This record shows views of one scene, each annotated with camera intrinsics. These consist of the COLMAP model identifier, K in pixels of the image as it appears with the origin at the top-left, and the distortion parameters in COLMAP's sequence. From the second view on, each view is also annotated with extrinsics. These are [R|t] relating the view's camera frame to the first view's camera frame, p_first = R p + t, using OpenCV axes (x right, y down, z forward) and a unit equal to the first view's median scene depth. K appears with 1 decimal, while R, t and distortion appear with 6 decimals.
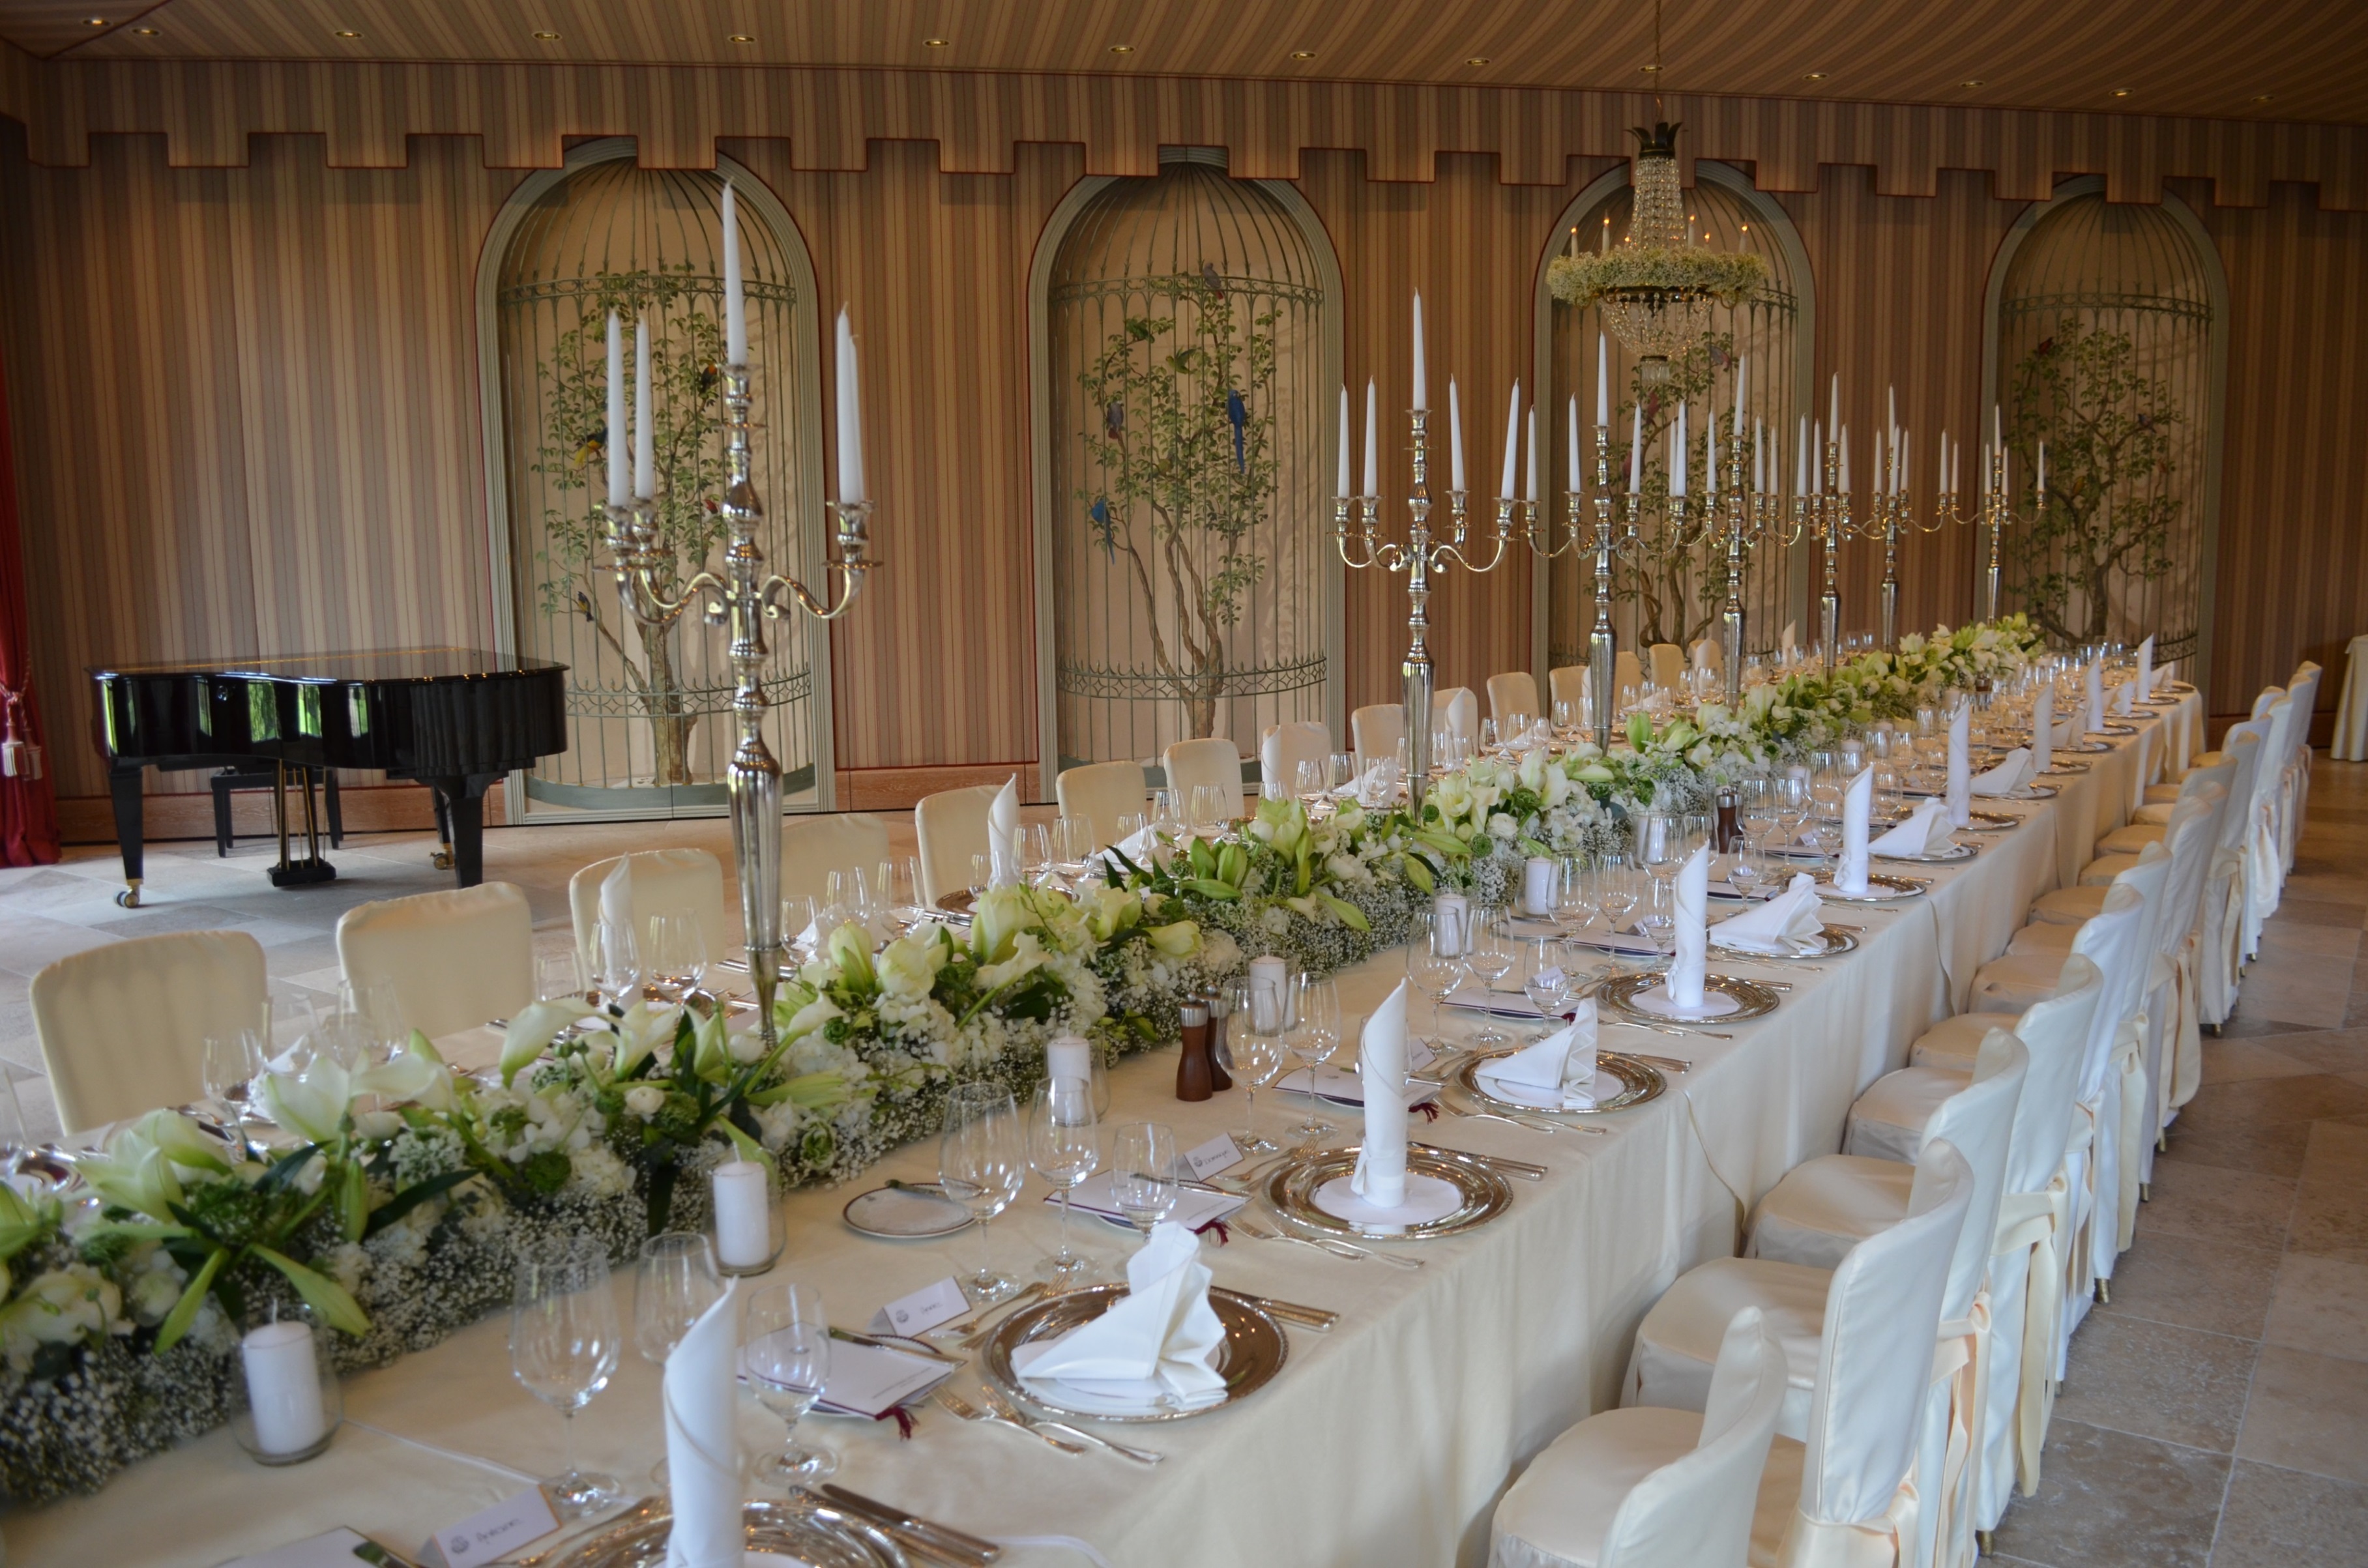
lens RADIAL K [[1873.1, 0, 1182.8], [0, 1873.1, 773.5], [0, 0, 1]] dist [-0.085766, 0.011668]
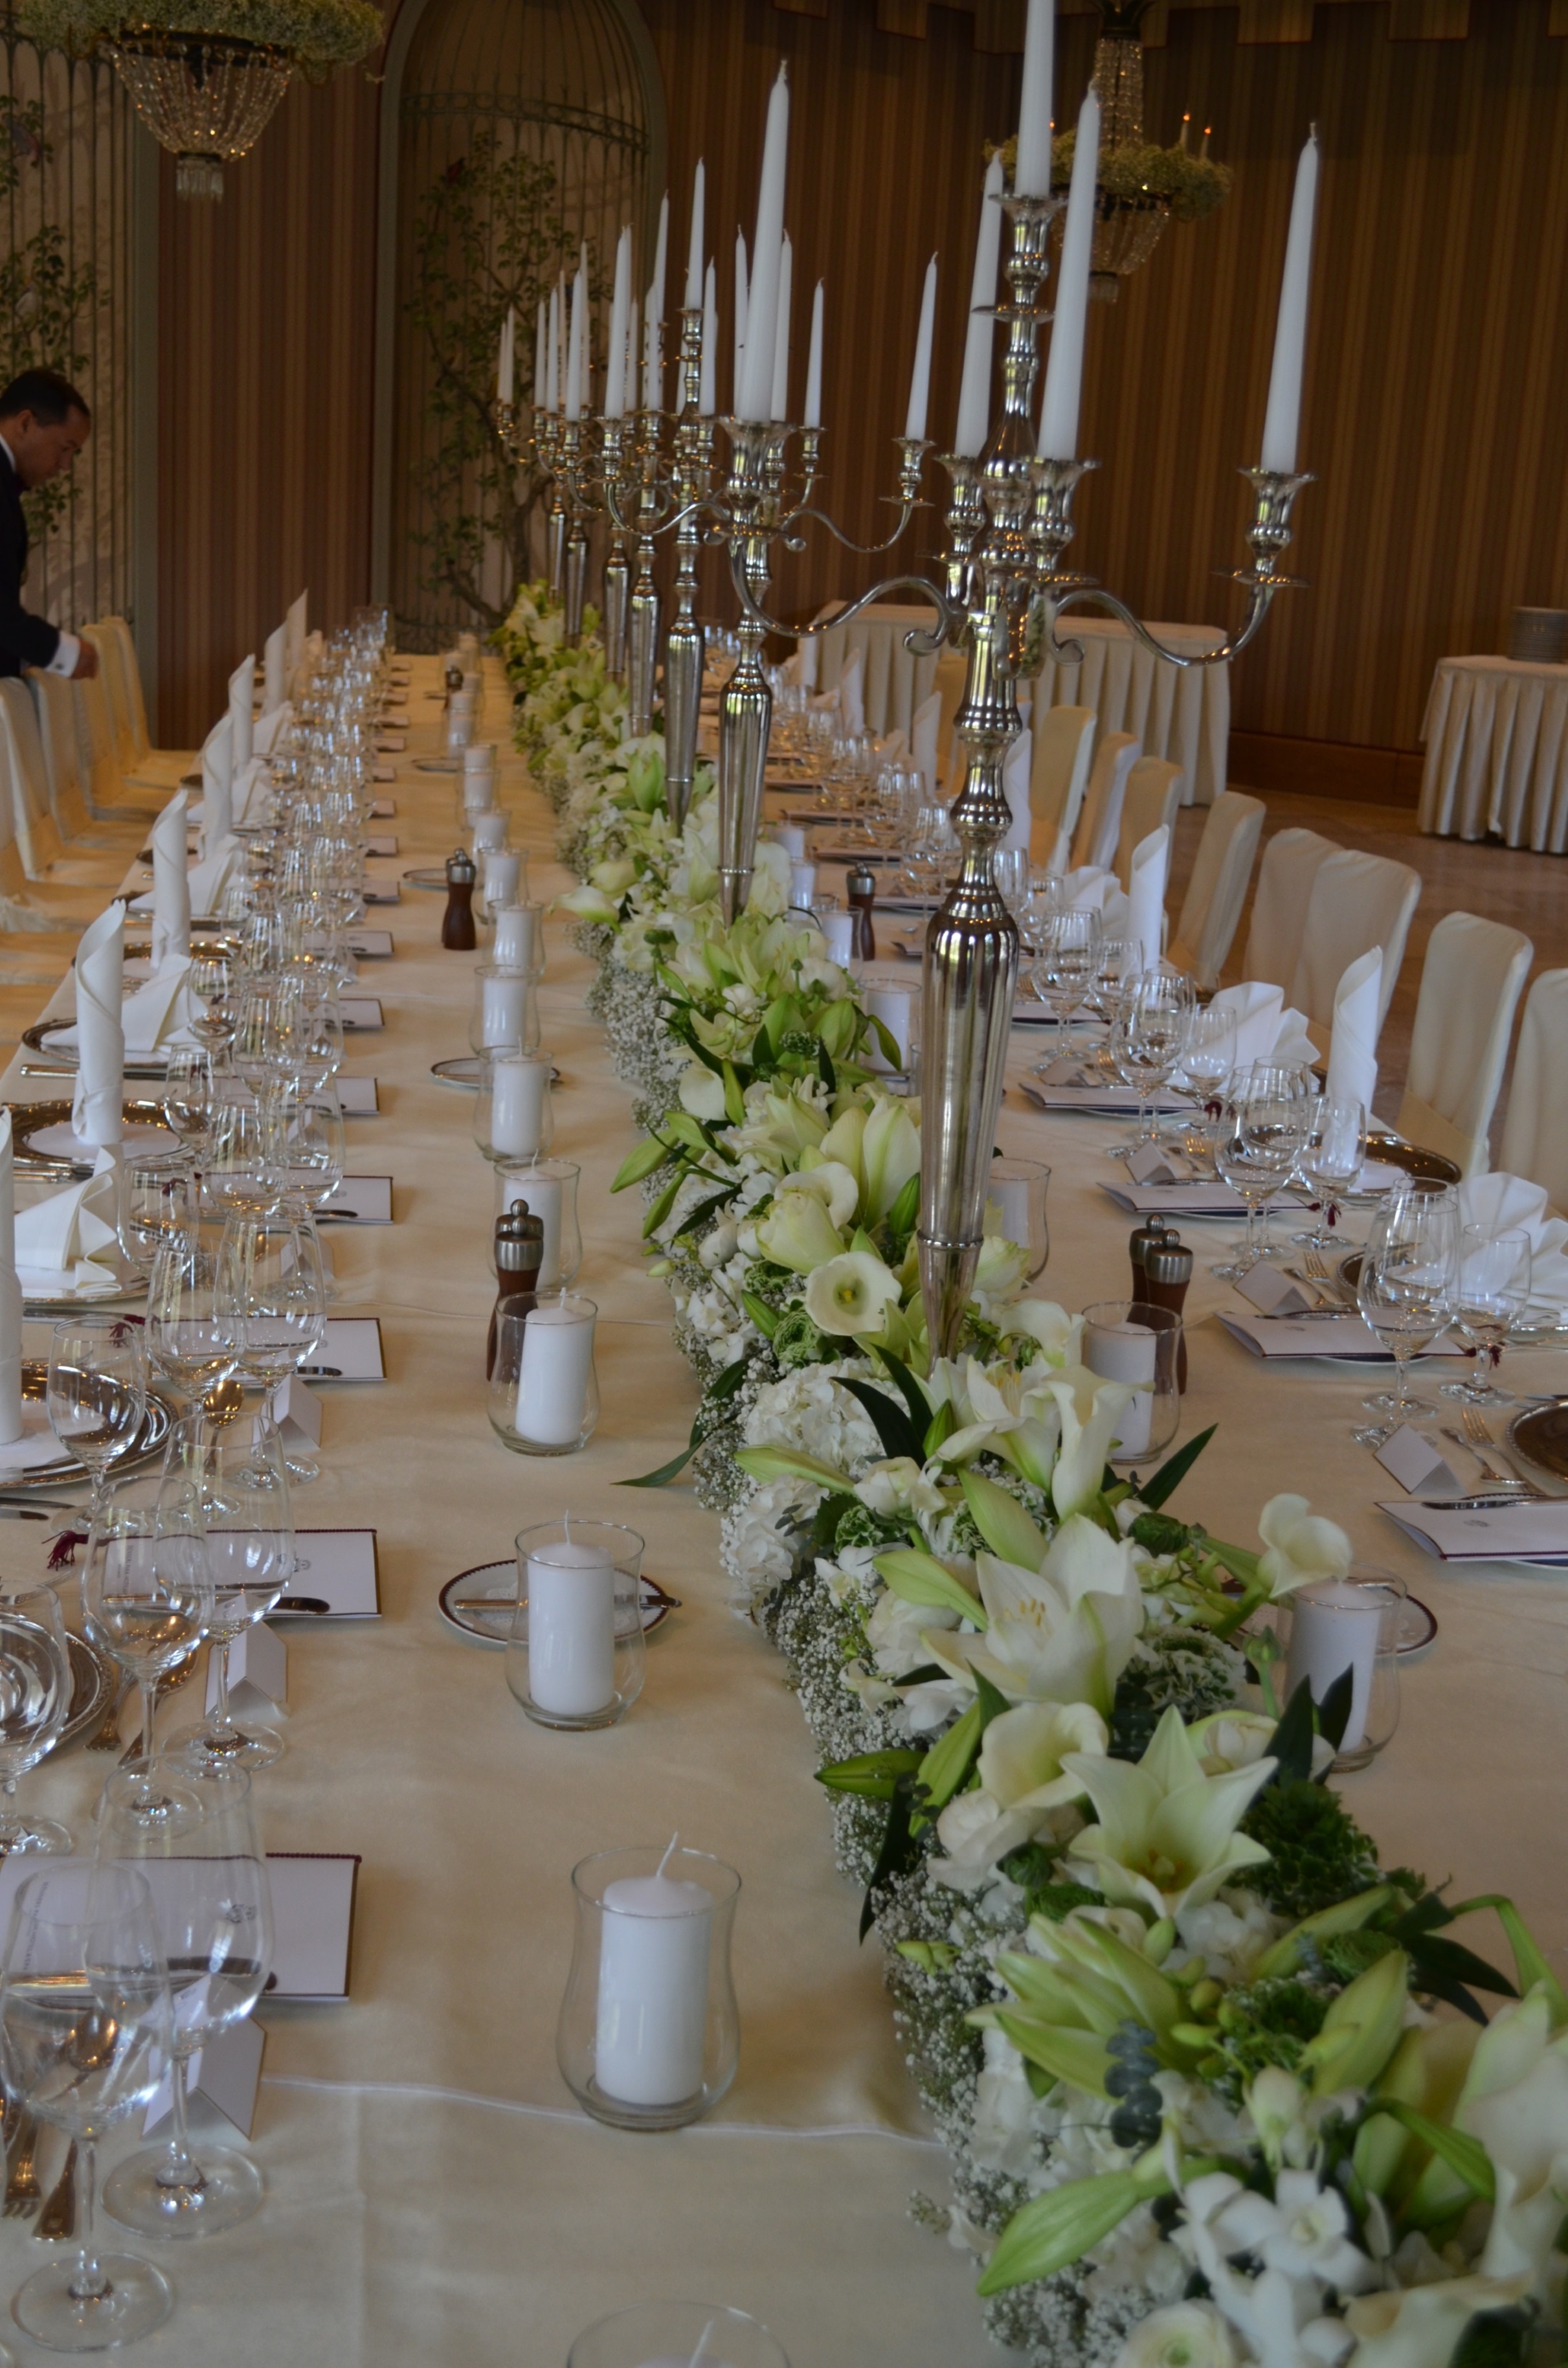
lens RADIAL K [[2980.2, 0, 786.7], [0, 2980.2, 1183.1], [0, 0, 1]] dist [-0.028467, 0.000000]
pose [[0.742952, -0.115540, 0.659297, -0.213395], [0.031682, 0.989955, 0.137785, -0.013000], [-0.668594, -0.081480, 0.739150, 0.089075]]
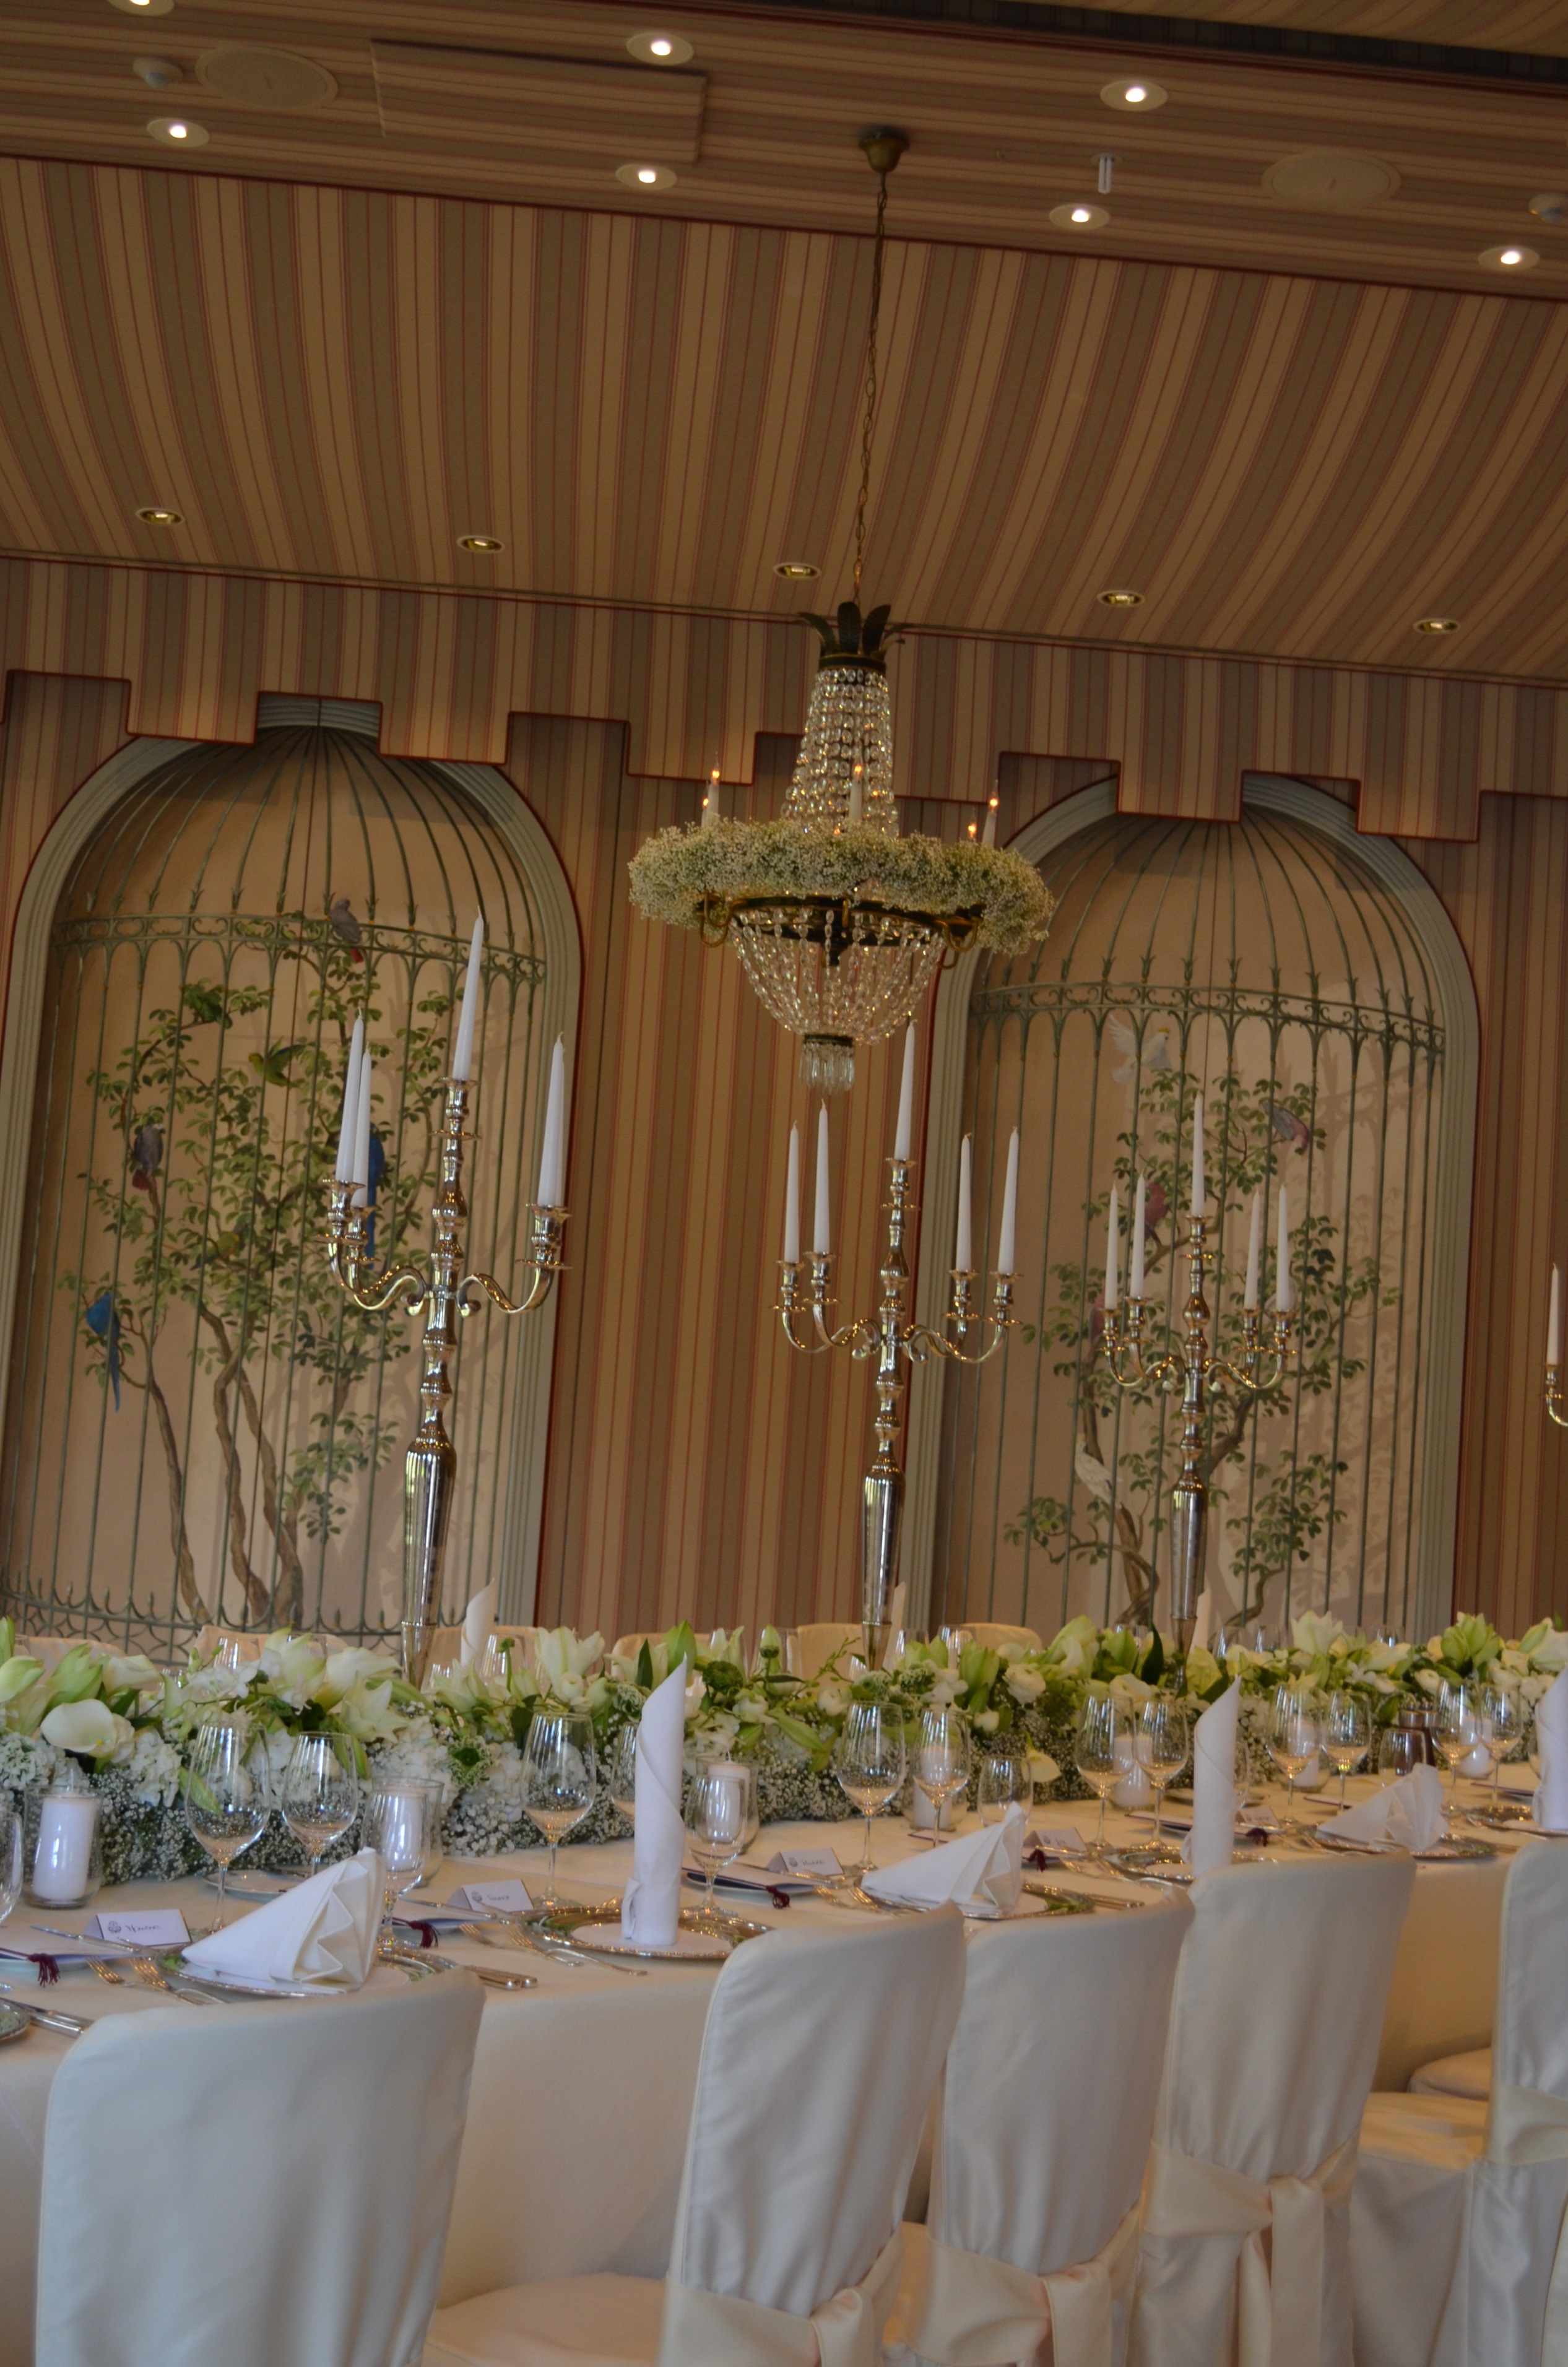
lens RADIAL K [[2979.3, 0, 784.3], [0, 2979.3, 1192.0], [0, 0, 1]] dist [-0.028467, 0.000000]
pose [[0.990975, 0.070075, -0.114274, 0.253489], [-0.094557, 0.969673, -0.225374, 0.005357], [0.095015, 0.234145, 0.967548, 0.148175]]
